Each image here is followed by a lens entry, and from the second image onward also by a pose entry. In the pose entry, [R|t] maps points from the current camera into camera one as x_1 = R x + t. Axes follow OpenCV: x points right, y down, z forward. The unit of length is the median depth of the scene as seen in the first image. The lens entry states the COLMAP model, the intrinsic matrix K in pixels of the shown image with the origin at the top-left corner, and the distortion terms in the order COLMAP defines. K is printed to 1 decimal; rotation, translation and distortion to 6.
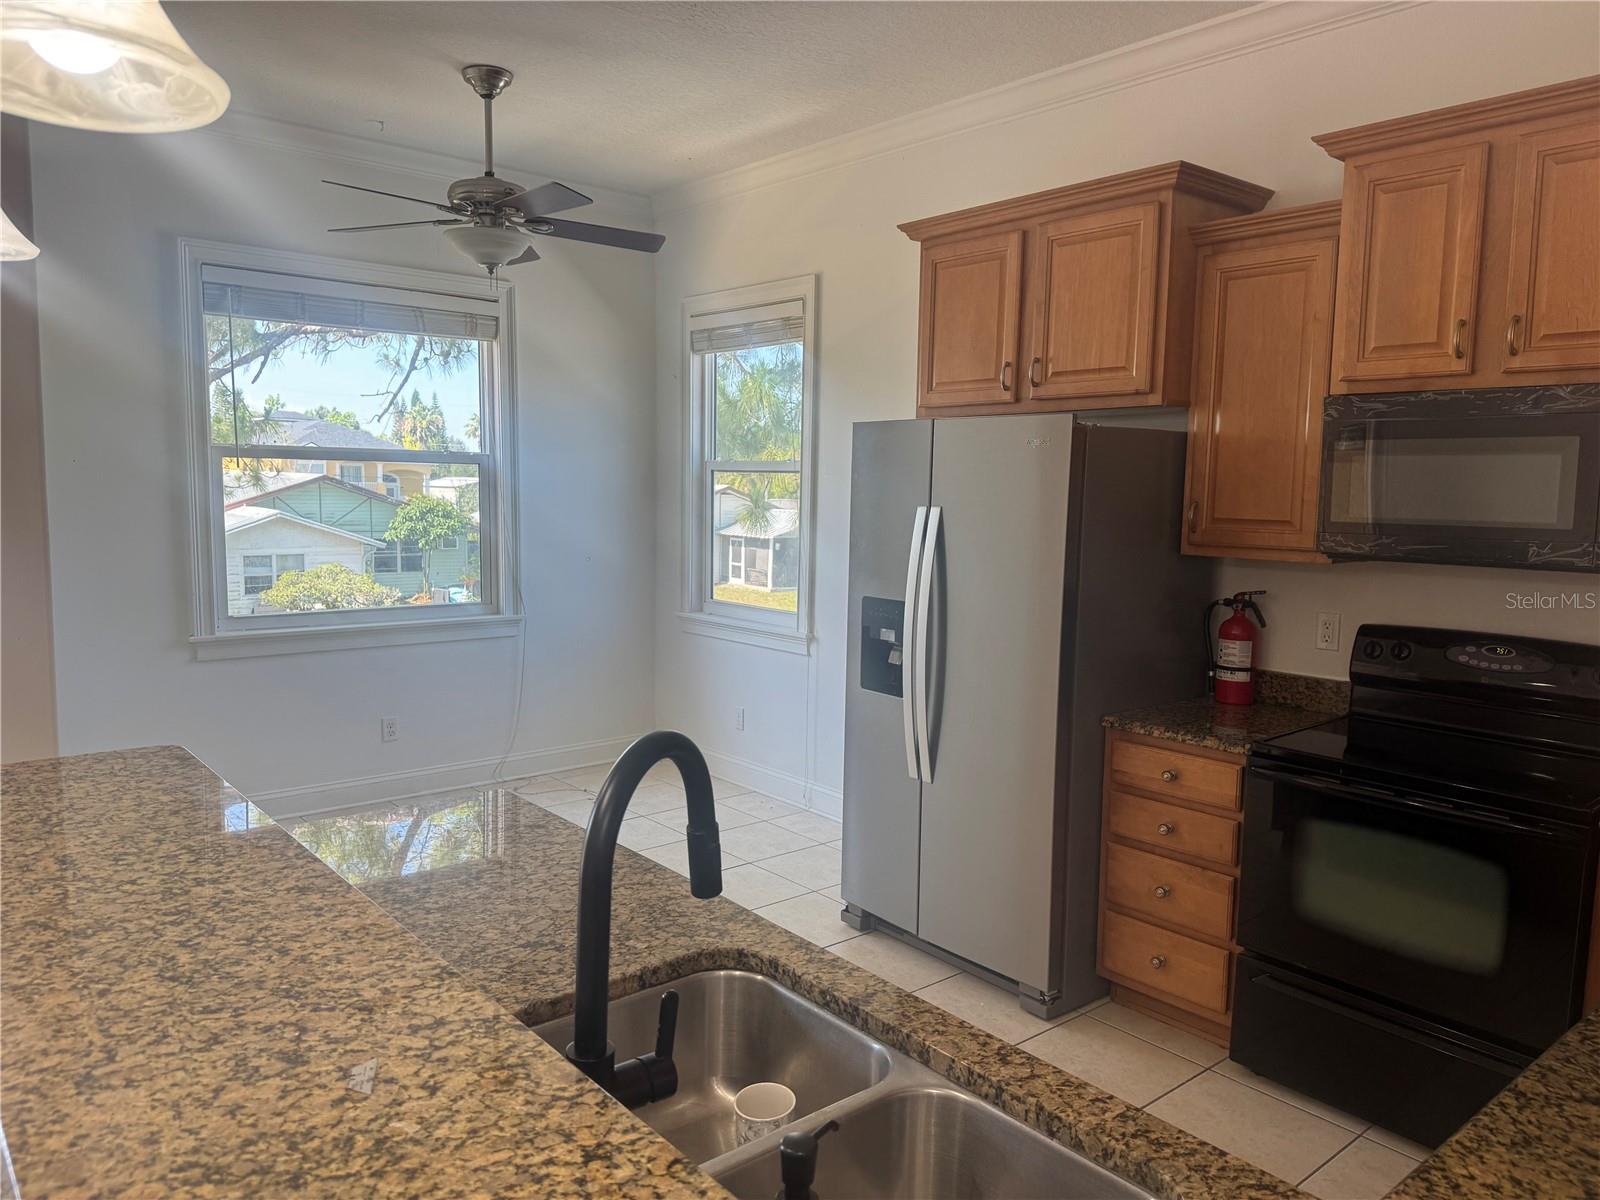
lens RADIAL K [[1118.4, 0, 799.2], [0, 1118.4, 604.5], [0, 0, 1]] dist [0.129866, -0.217849]
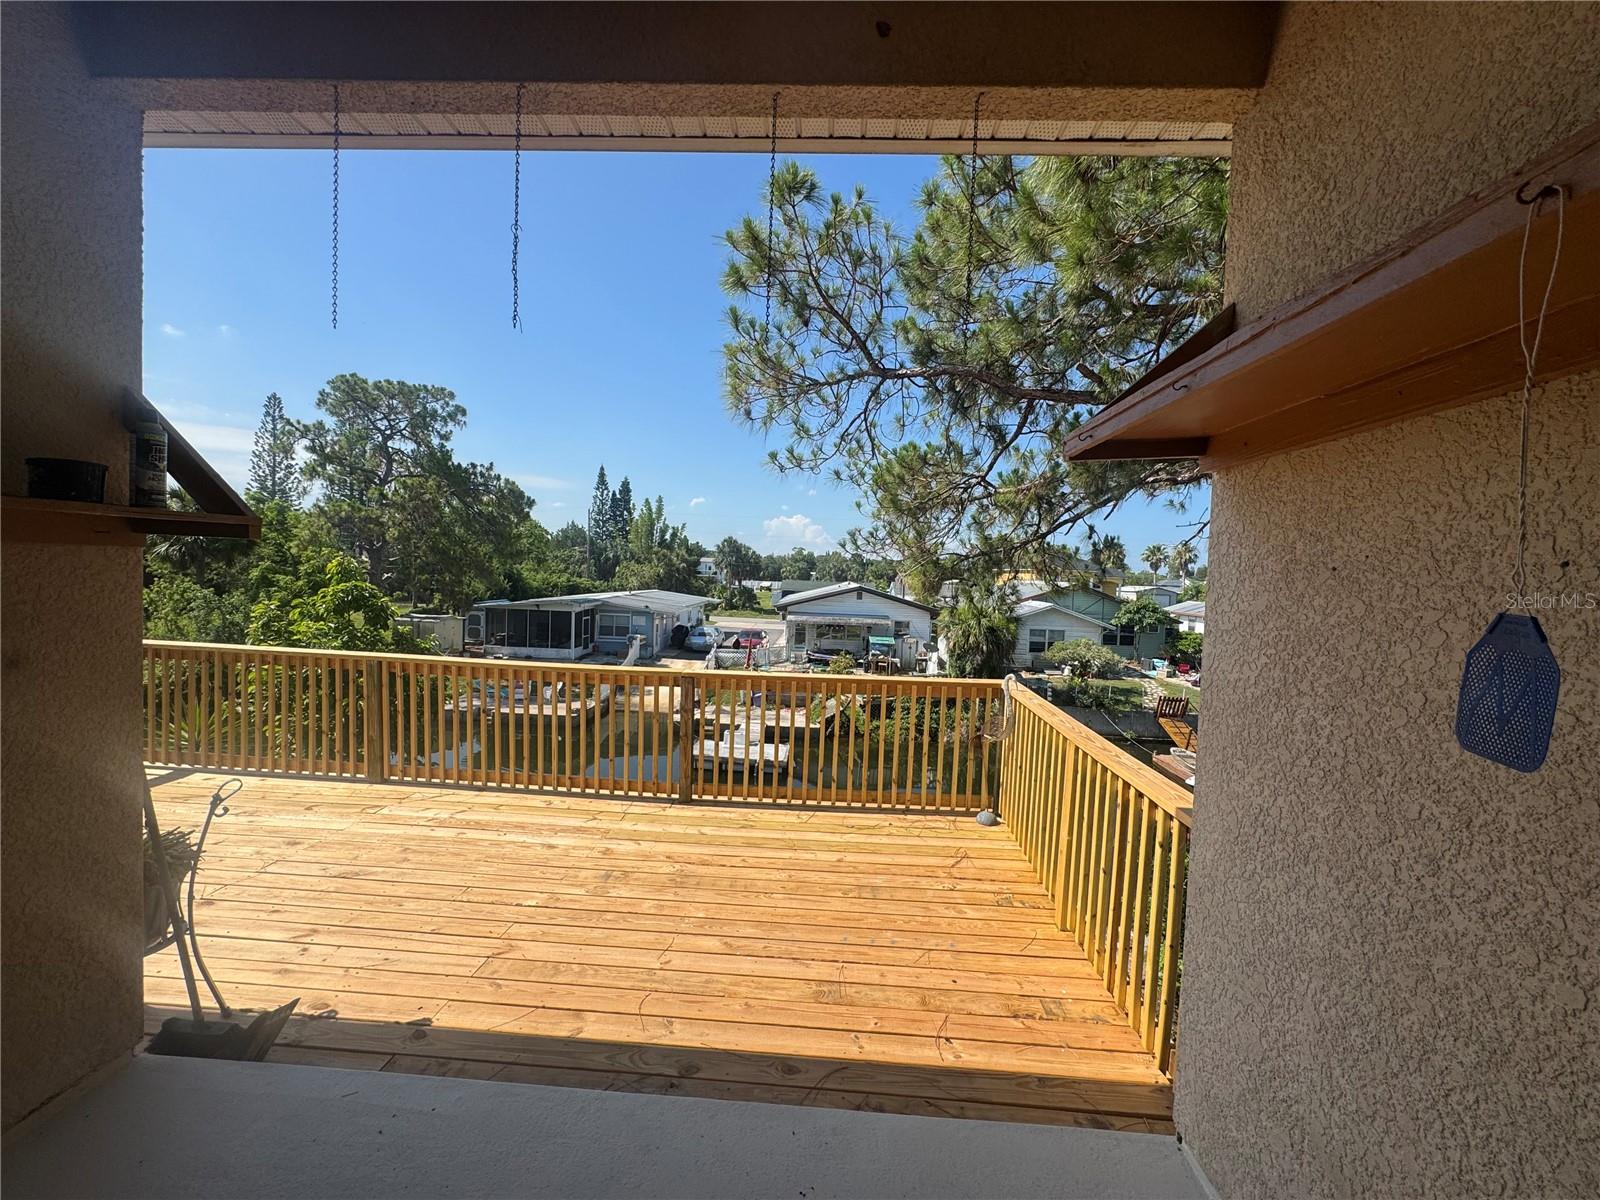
lens RADIAL K [[637.1, 0, 802.0], [0, 637.1, 597.0], [0, 0, 1]] dist [-0.001752, 0.000584]
pose [[0.728079, 0.035154, -0.684592, -0.578909], [-0.098102, 0.993748, -0.053304, -0.042436], [0.678438, 0.105969, 0.726975, 0.447538]]
